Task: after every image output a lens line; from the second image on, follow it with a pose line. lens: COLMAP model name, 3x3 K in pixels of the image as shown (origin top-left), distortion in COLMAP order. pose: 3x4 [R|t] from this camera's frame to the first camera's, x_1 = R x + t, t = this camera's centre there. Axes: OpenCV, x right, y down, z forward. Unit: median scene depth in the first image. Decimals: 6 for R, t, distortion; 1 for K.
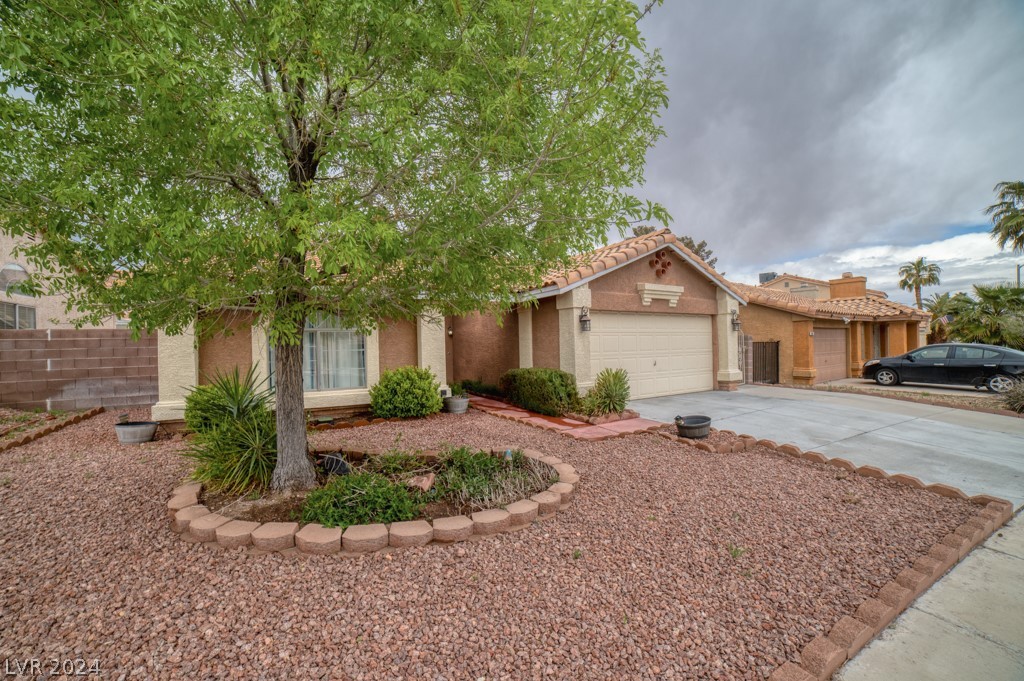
lens RADIAL K [[418.8, 0, 512.0], [0, 418.8, 340.5], [0, 0, 1]] dist [-0.110374, 0.040355]
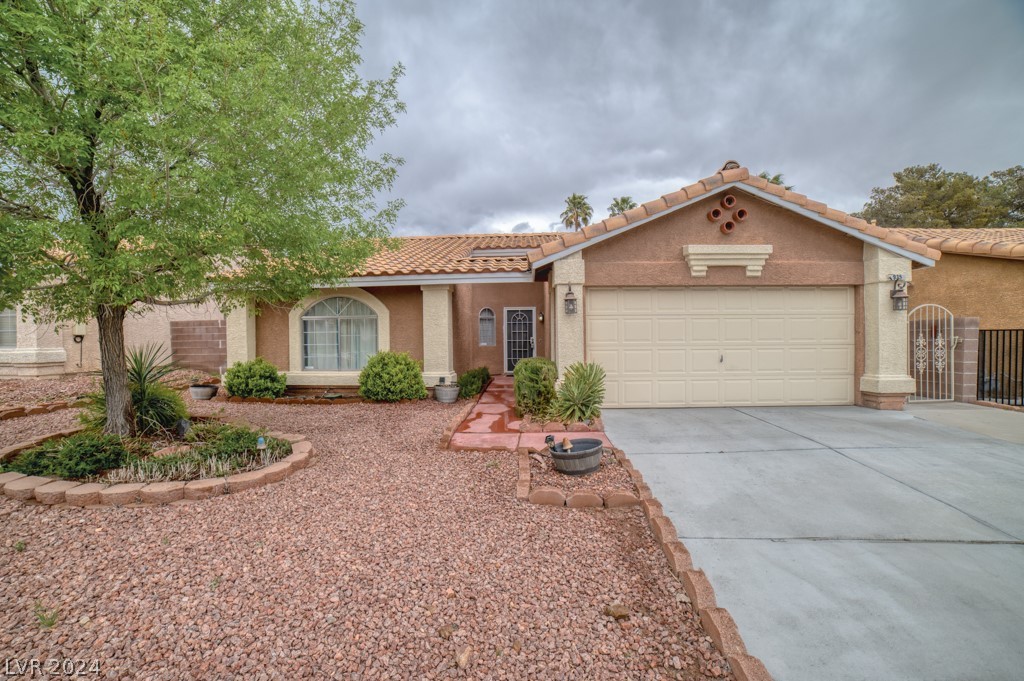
lens RADIAL K [[418.8, 0, 512.0], [0, 418.8, 340.5], [0, 0, 1]] dist [-0.110374, 0.040355]
pose [[0.841339, 0.016075, -0.540269, 0.420997], [0.000271, 0.999545, 0.030162, 0.003510], [0.540508, -0.025523, 0.840952, 0.229917]]
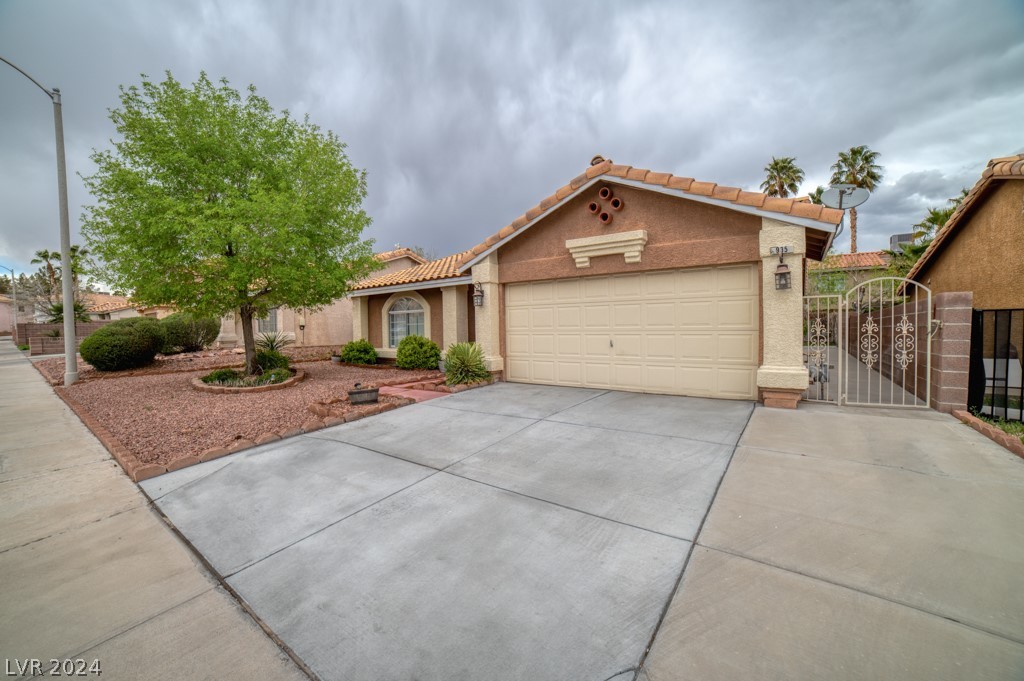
lens RADIAL K [[418.8, 0, 512.0], [0, 418.8, 340.5], [0, 0, 1]] dist [-0.110374, 0.040355]
pose [[0.409040, 0.041259, -0.911583, 0.947905], [0.019665, 0.998347, 0.054010, 0.006266], [0.912304, -0.040019, 0.407553, 0.540867]]
